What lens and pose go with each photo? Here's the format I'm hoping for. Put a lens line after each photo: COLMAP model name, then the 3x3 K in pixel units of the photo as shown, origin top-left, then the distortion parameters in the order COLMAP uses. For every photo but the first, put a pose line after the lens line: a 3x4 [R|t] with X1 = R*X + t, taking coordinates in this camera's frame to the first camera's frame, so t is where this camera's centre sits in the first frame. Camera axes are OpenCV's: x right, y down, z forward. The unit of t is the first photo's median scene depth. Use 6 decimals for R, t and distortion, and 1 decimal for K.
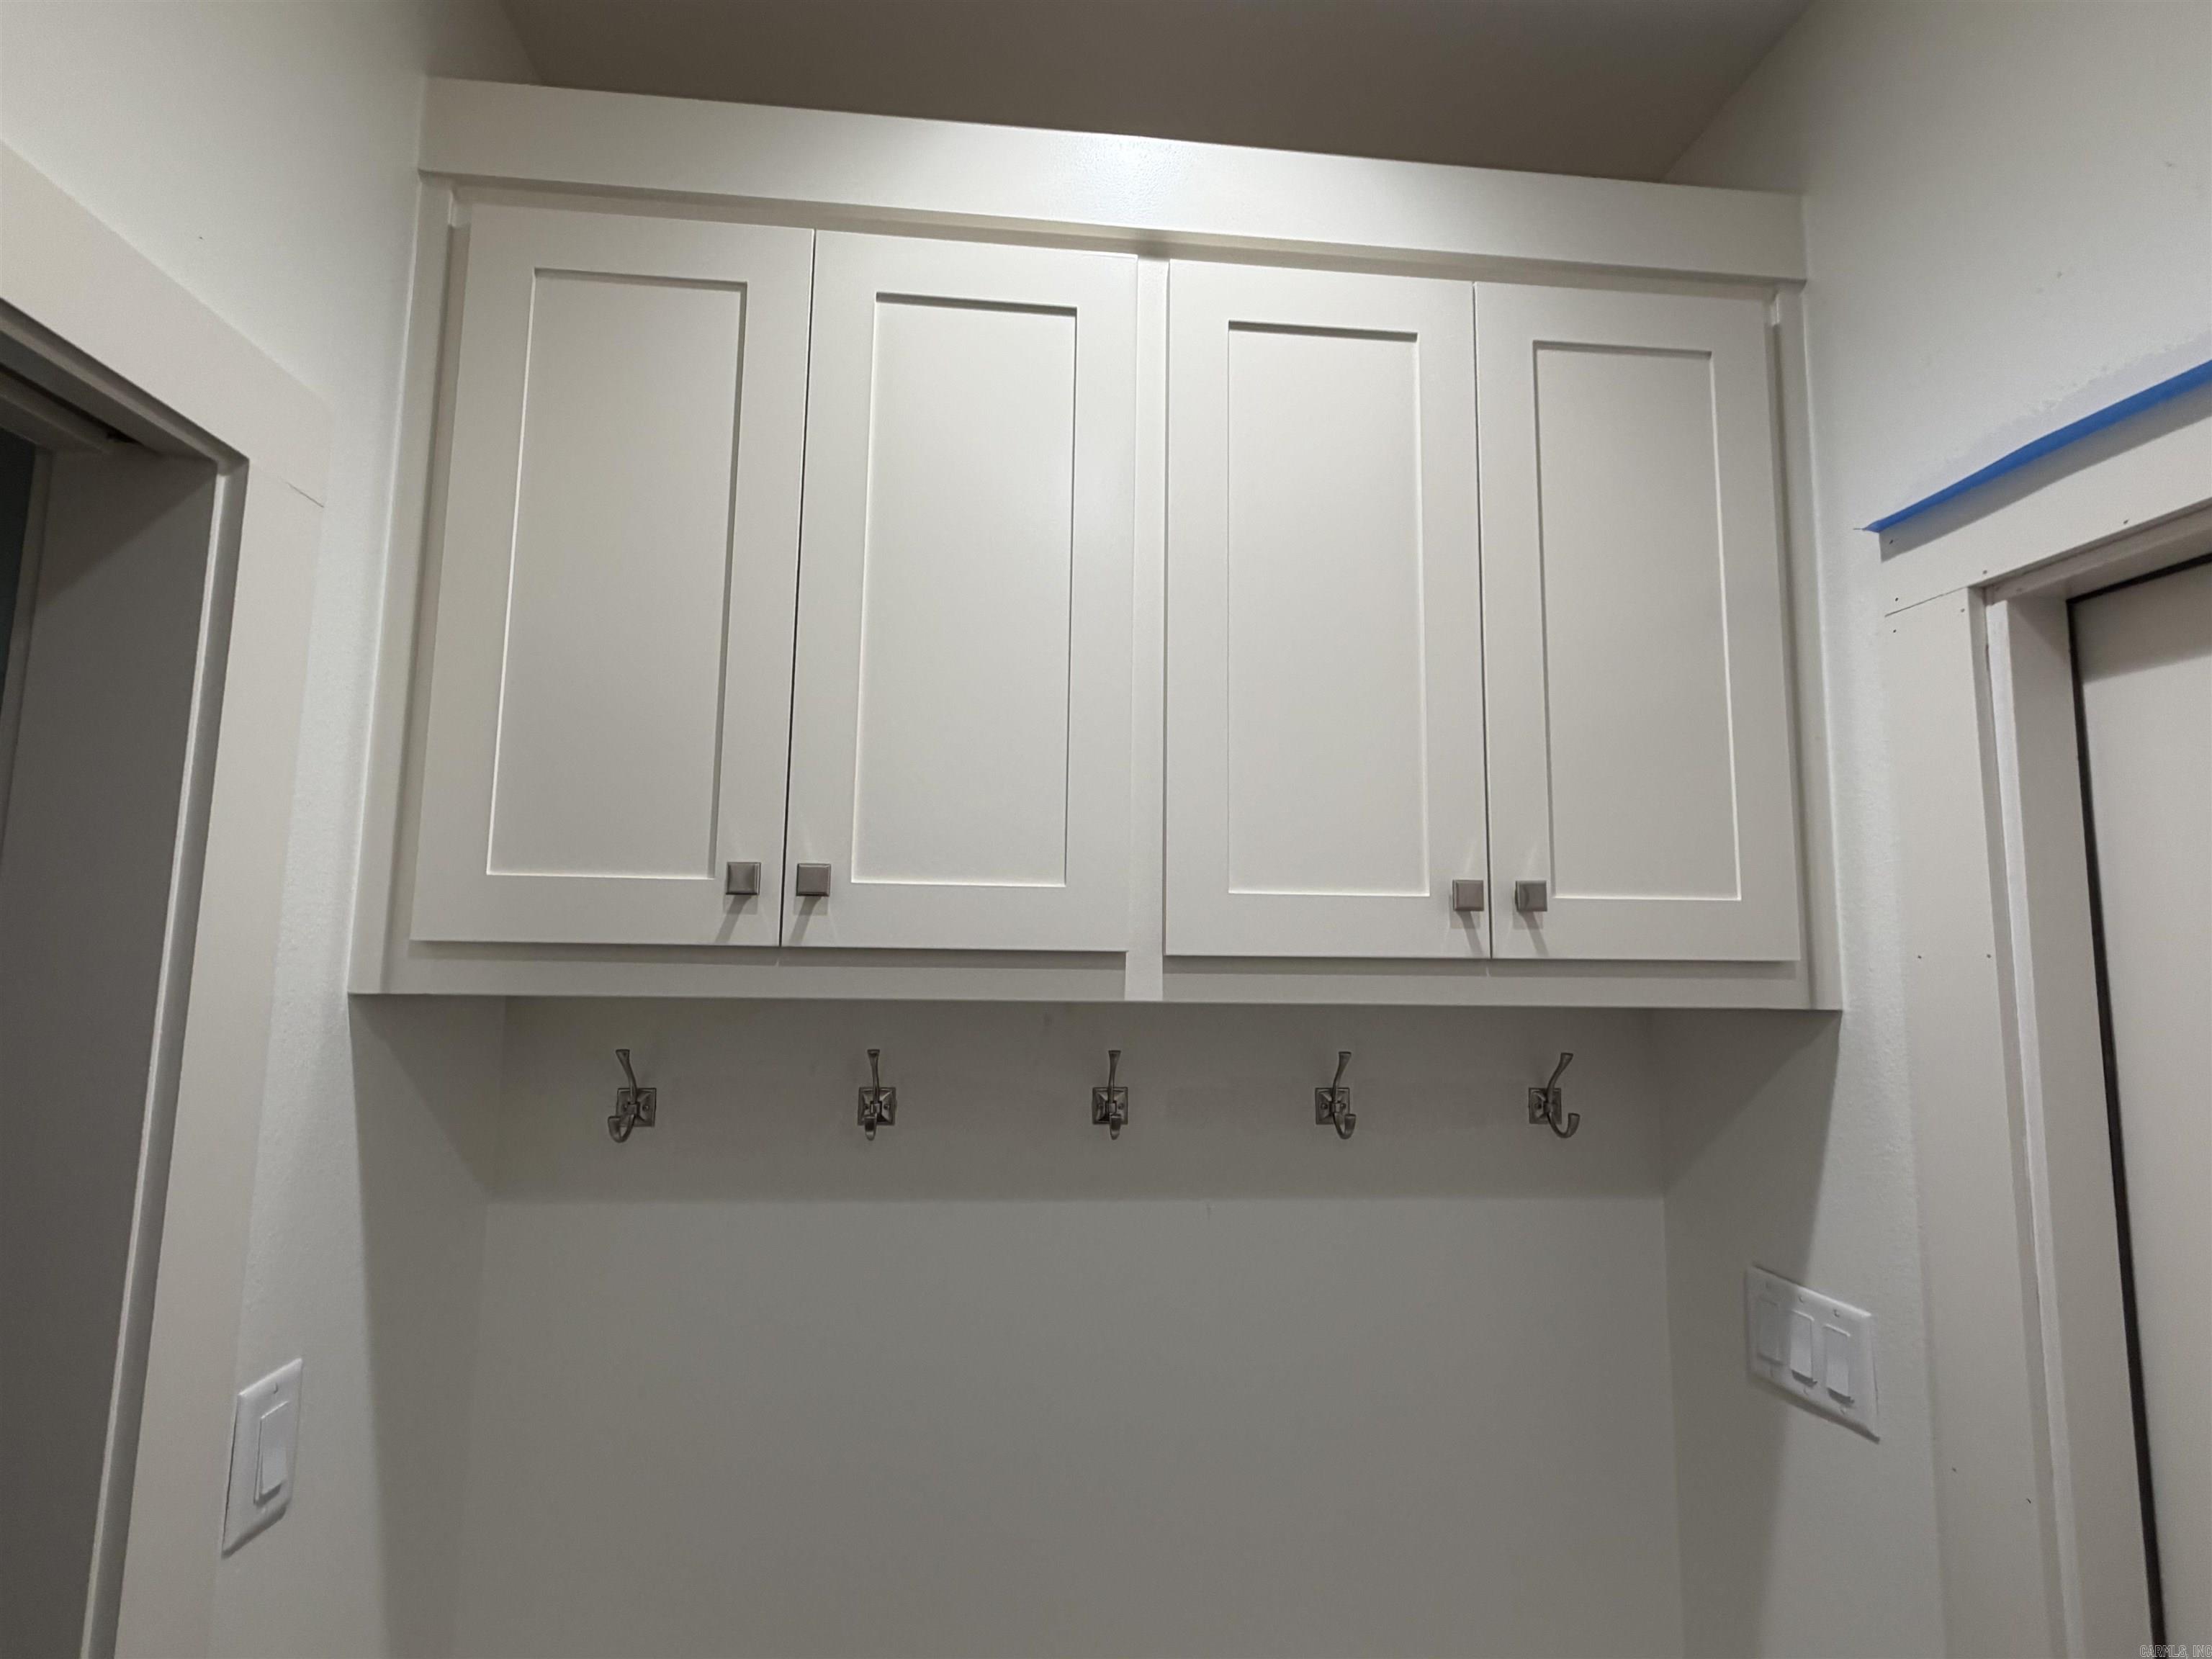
lens RADIAL K [[1062.8, 0, 1104.9], [0, 1062.8, 832.3], [0, 0, 1]] dist [0.001485, -0.000939]
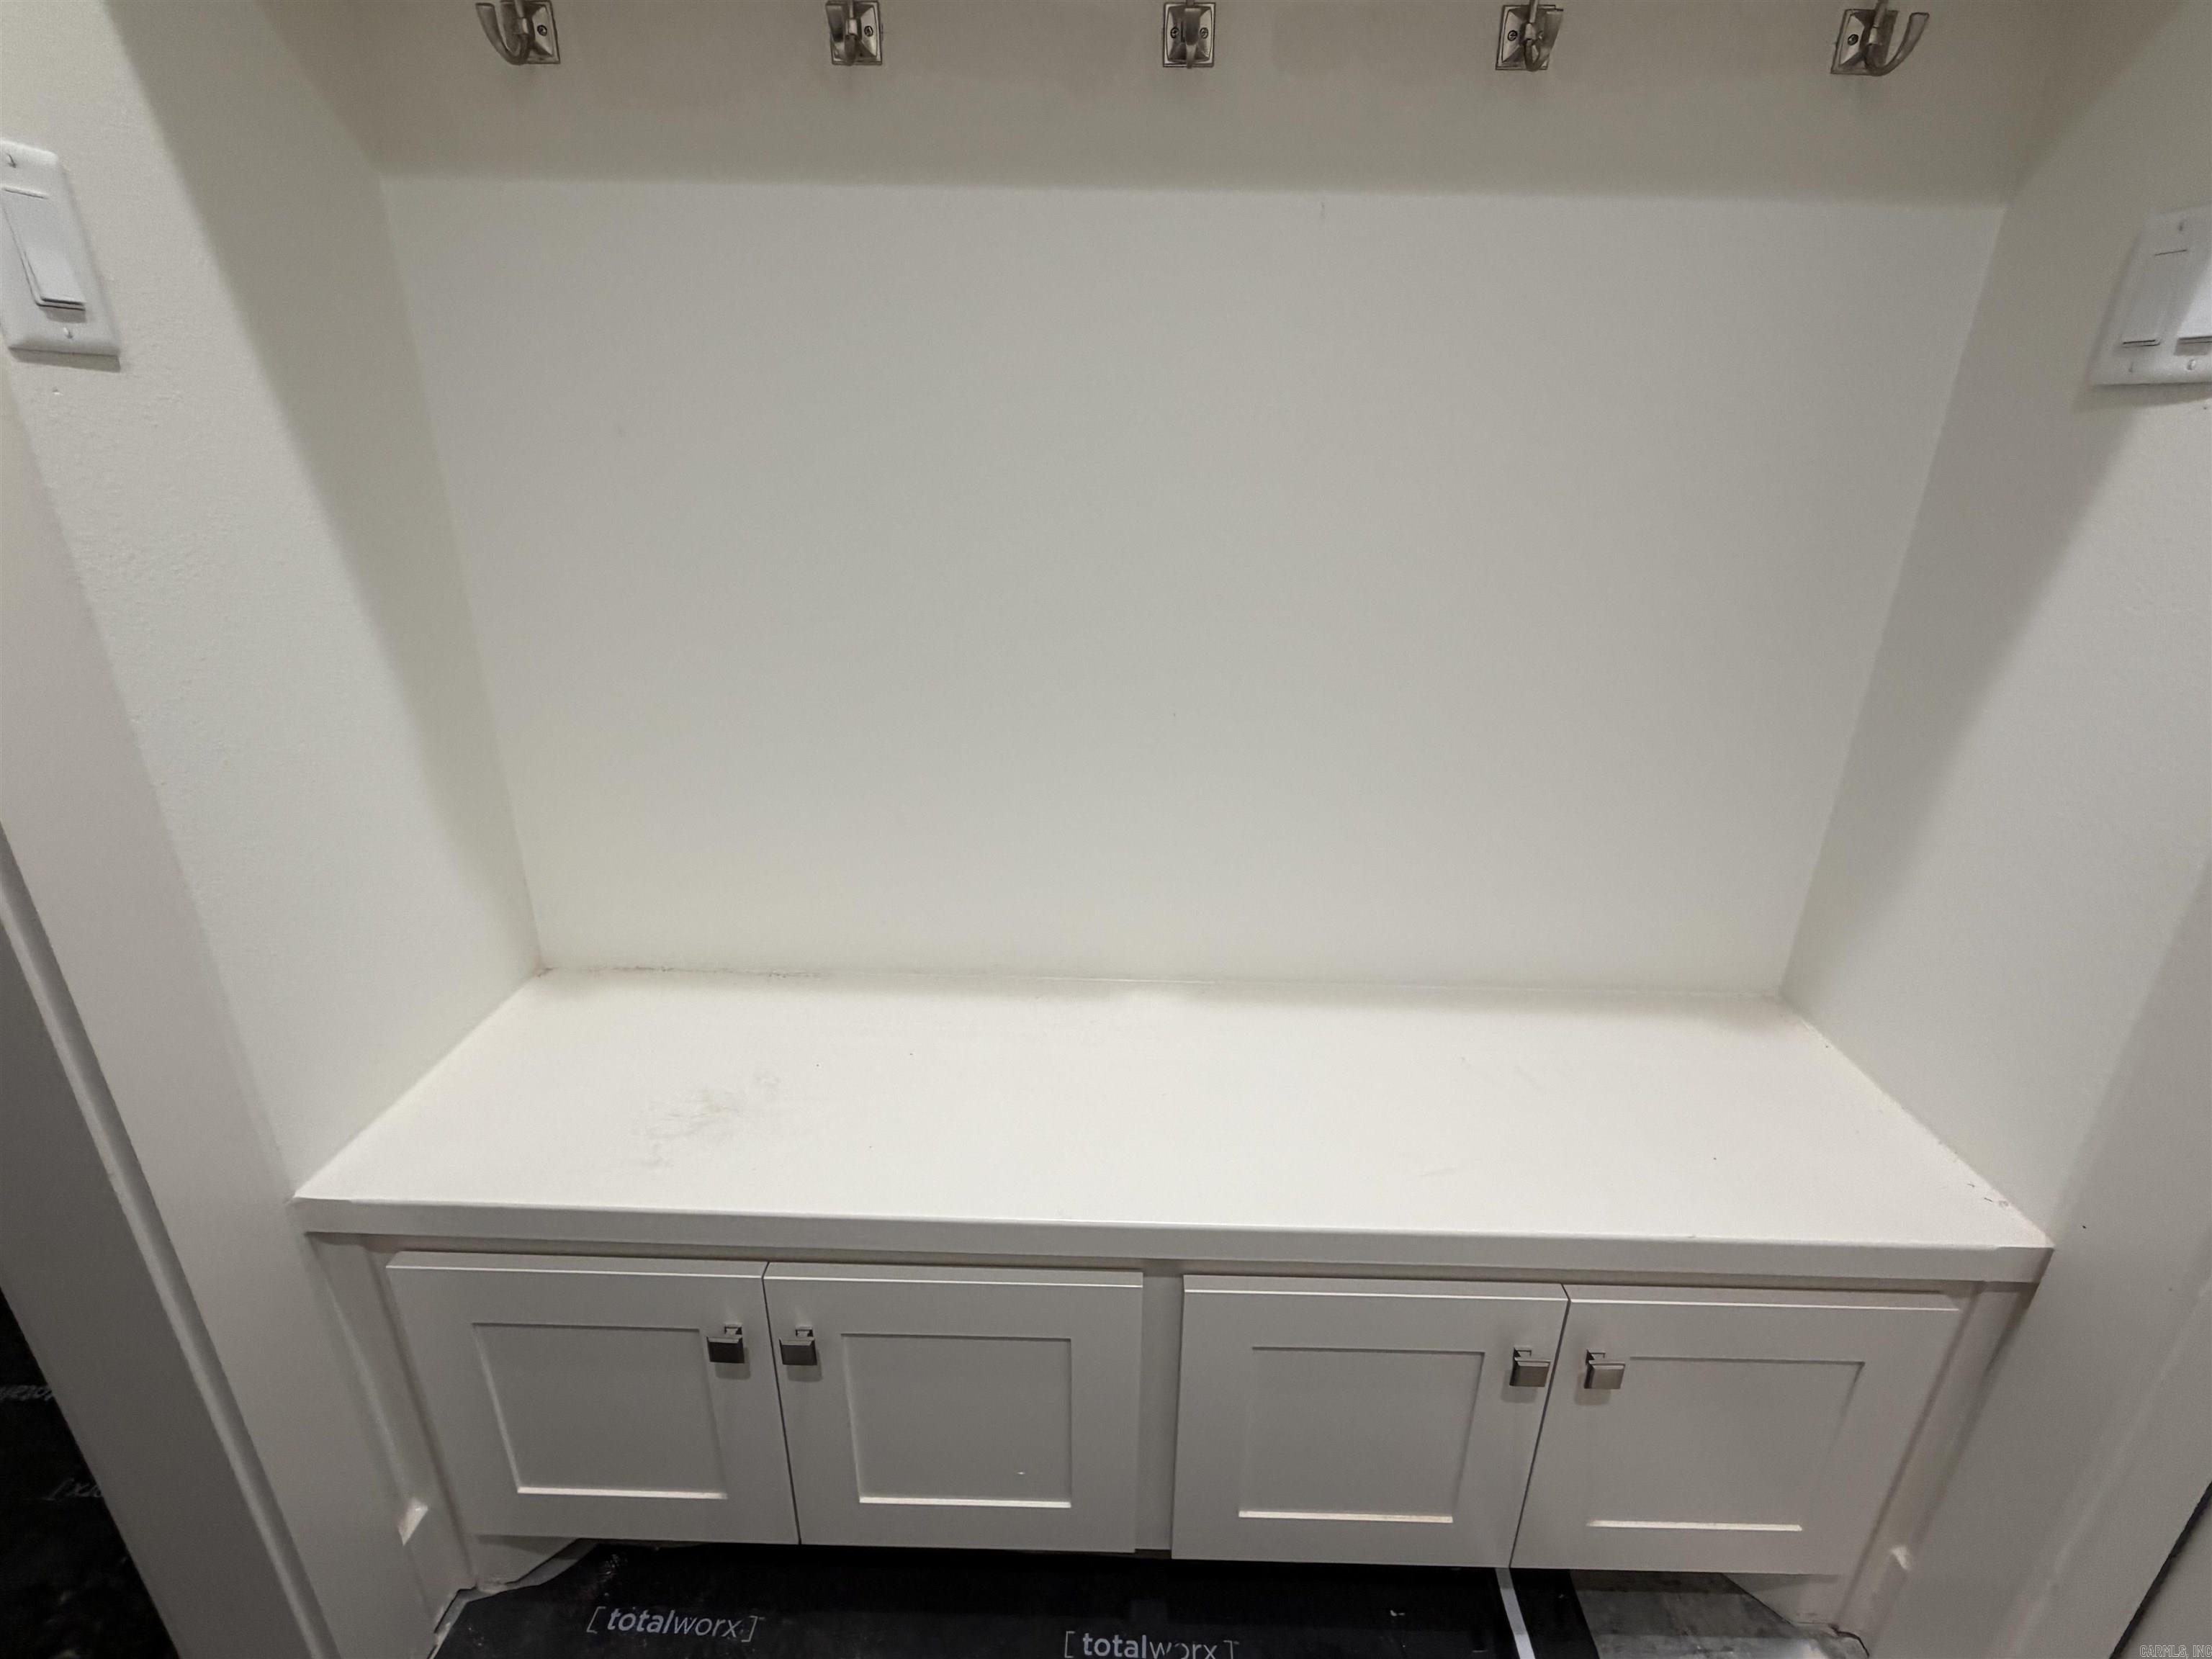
lens RADIAL K [[1062.8, 0, 1104.9], [0, 1062.8, 832.3], [0, 0, 1]] dist [0.001485, -0.000939]
pose [[0.992429, 0.036708, -0.117203, 0.046410], [0.023092, 0.881502, 0.471616, 0.385871], [0.120627, -0.470752, 0.873980, 0.148057]]
